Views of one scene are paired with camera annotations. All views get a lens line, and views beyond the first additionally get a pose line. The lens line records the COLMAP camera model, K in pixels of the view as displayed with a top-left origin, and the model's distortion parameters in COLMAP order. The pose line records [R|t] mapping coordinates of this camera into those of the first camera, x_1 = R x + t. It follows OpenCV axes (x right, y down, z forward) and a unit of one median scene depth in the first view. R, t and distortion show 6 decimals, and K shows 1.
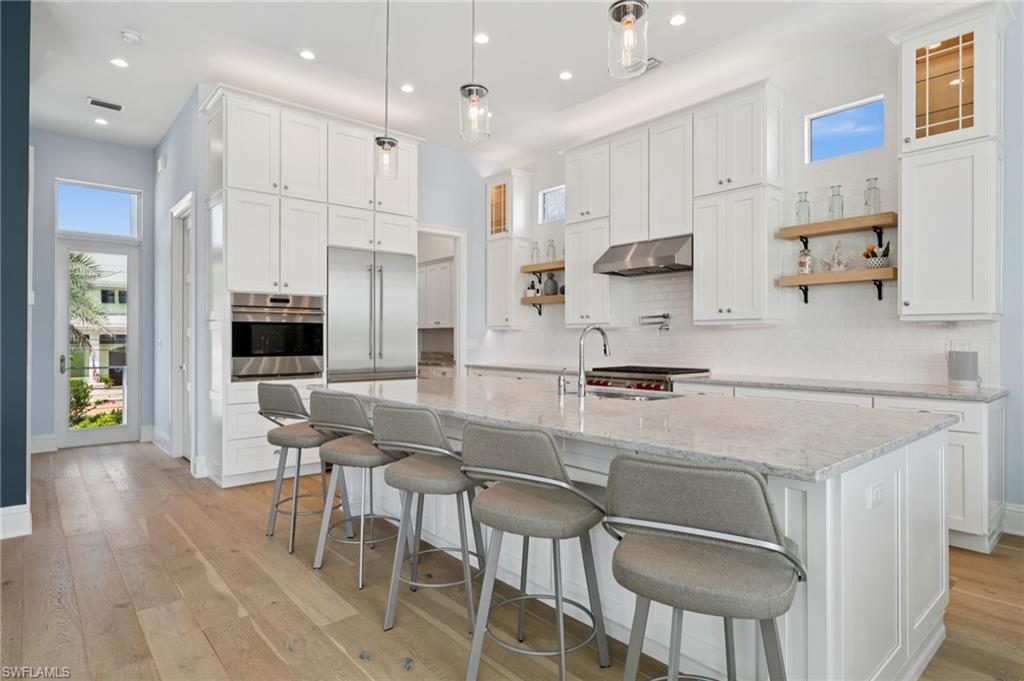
lens RADIAL K [[551.1, 0, 512.0], [0, 551.1, 340.5], [0, 0, 1]] dist [-0.004546, -0.000960]
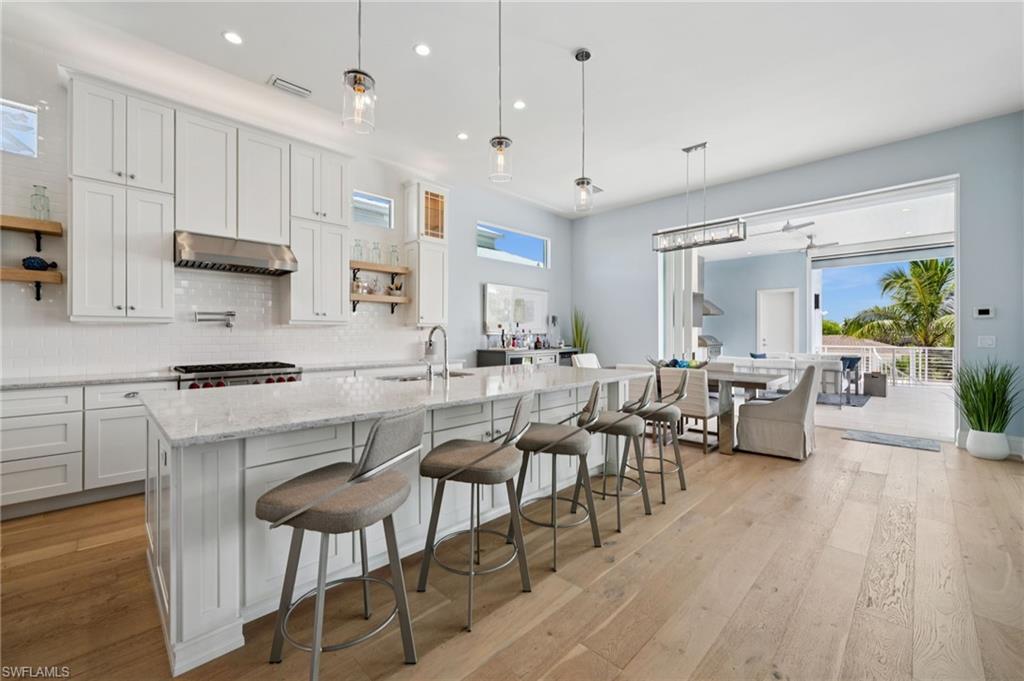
lens RADIAL K [[410.1, 0, 512.0], [0, 410.1, 340.5], [0, 0, 1]] dist [-0.059748, -0.000051]
pose [[-0.076040, -0.010645, 0.997048, -0.613173], [0.003009, 0.999936, 0.010905, -0.000630], [-0.997100, 0.003829, -0.076003, 0.641651]]
